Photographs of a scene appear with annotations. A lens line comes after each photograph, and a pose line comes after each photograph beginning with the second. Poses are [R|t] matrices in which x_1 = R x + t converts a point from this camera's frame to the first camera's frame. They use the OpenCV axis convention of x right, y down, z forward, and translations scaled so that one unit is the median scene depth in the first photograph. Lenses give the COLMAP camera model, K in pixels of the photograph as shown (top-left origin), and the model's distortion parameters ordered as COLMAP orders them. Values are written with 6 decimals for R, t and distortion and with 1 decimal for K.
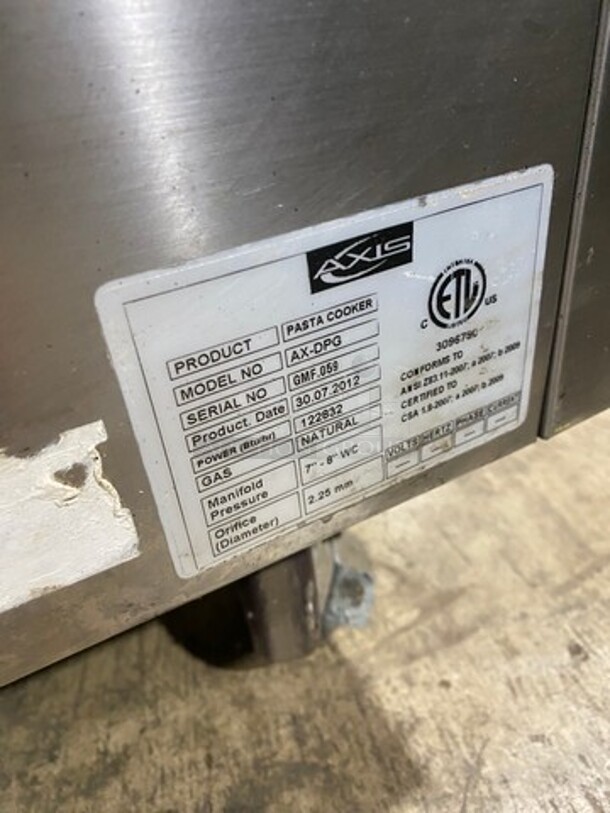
lens RADIAL K [[613.9, 0, 304.8], [0, 613.9, 408.2], [0, 0, 1]] dist [0.003494, -0.008464]
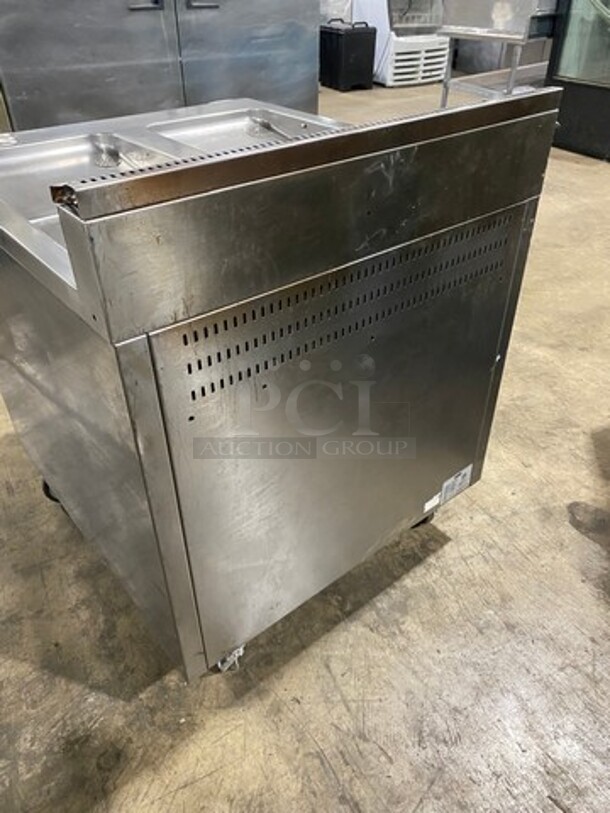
lens RADIAL K [[613.9, 0, 306.3], [0, 613.9, 404.7], [0, 0, 1]] dist [0.003494, -0.008464]
pose [[0.978707, -0.043812, 0.200534, -2.152025], [0.033262, 0.997894, 0.055681, -1.017027], [-0.202552, -0.047826, 0.978103, -4.210921]]
